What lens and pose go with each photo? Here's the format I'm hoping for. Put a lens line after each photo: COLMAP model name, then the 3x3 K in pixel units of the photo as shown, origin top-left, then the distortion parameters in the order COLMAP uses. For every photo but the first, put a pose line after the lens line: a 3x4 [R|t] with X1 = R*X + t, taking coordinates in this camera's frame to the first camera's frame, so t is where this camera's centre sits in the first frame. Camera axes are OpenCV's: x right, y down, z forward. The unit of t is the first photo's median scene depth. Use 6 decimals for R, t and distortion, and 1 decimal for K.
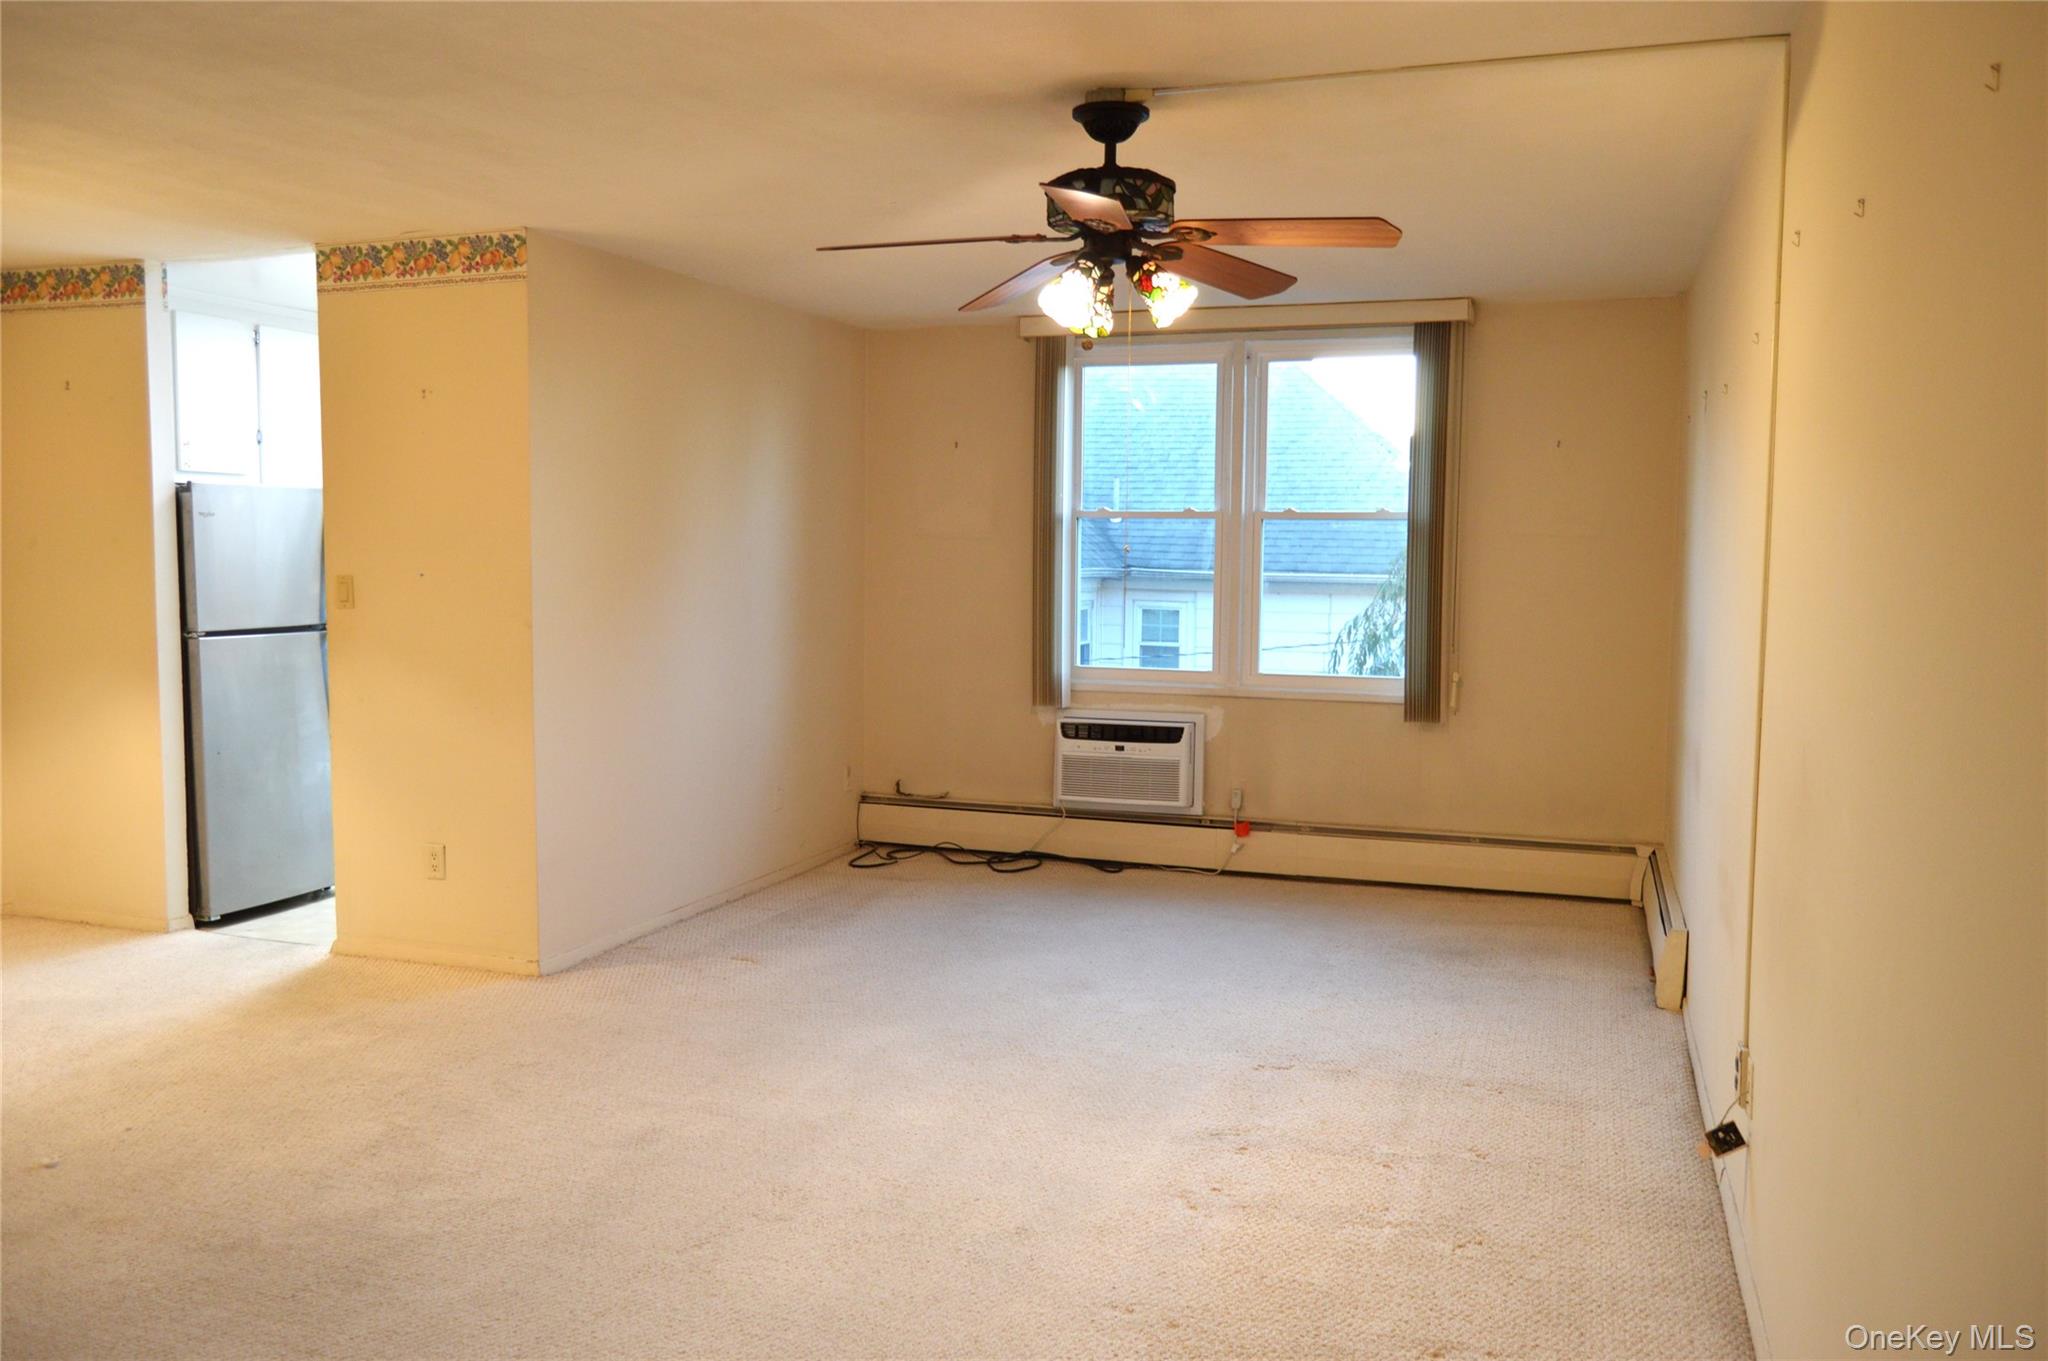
lens RADIAL K [[1612.0, 0, 1028.2], [0, 1612.0, 673.3], [0, 0, 1]] dist [-0.007654, -0.000813]
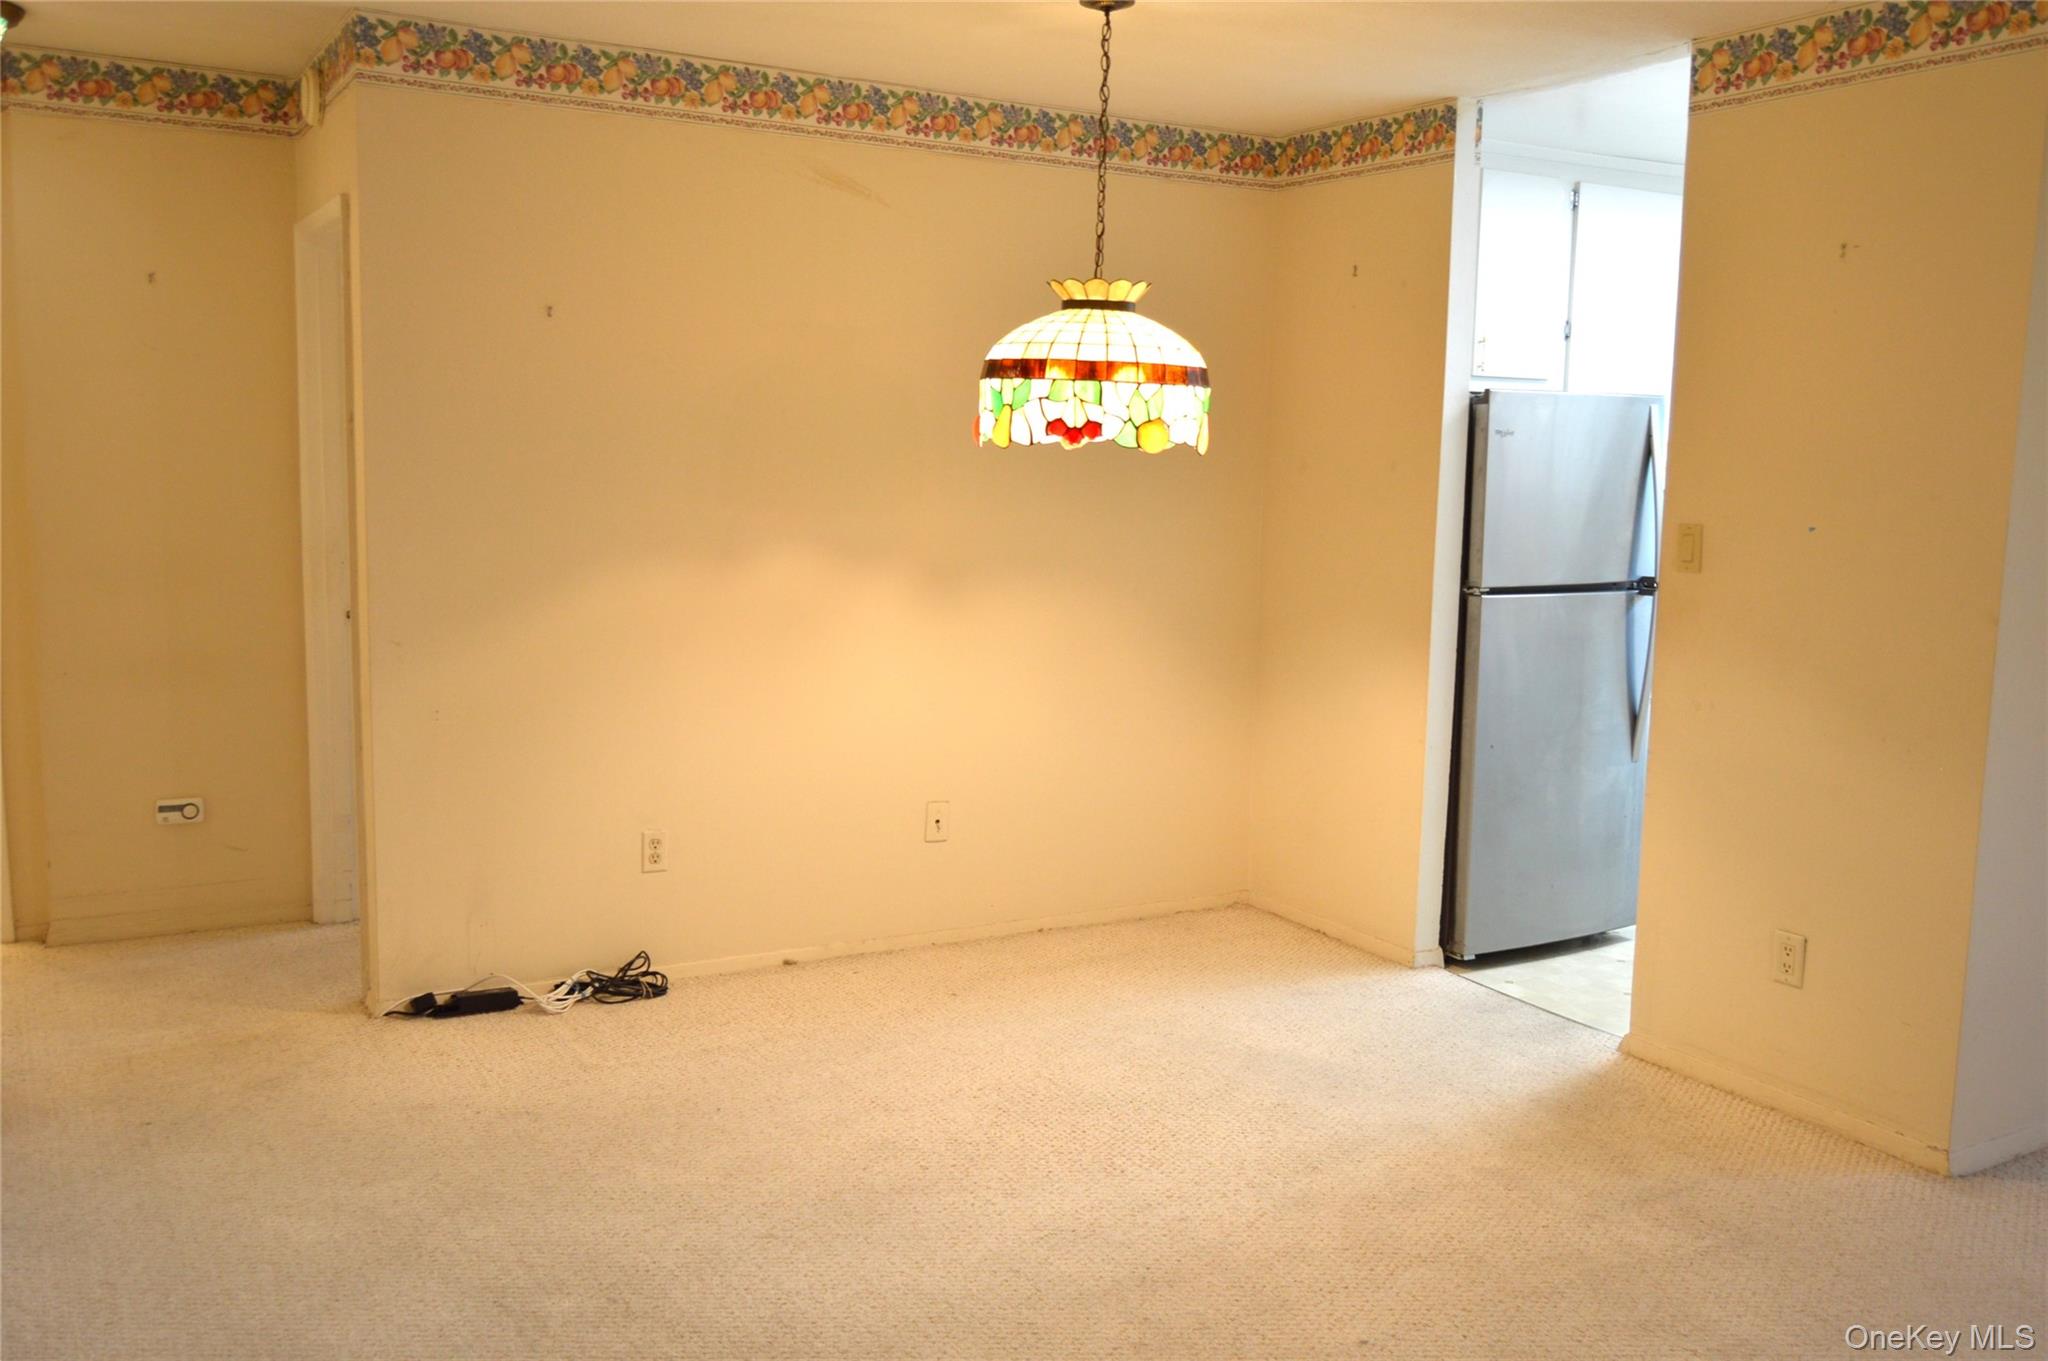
lens RADIAL K [[1612.0, 0, 1028.2], [0, 1612.0, 673.3], [0, 0, 1]] dist [-0.007654, -0.000813]
pose [[0.755972, 0.101793, -0.646640, -0.181806], [-0.064375, 0.994608, 0.081310, -0.034179], [0.651430, -0.019841, 0.758449, 0.281225]]
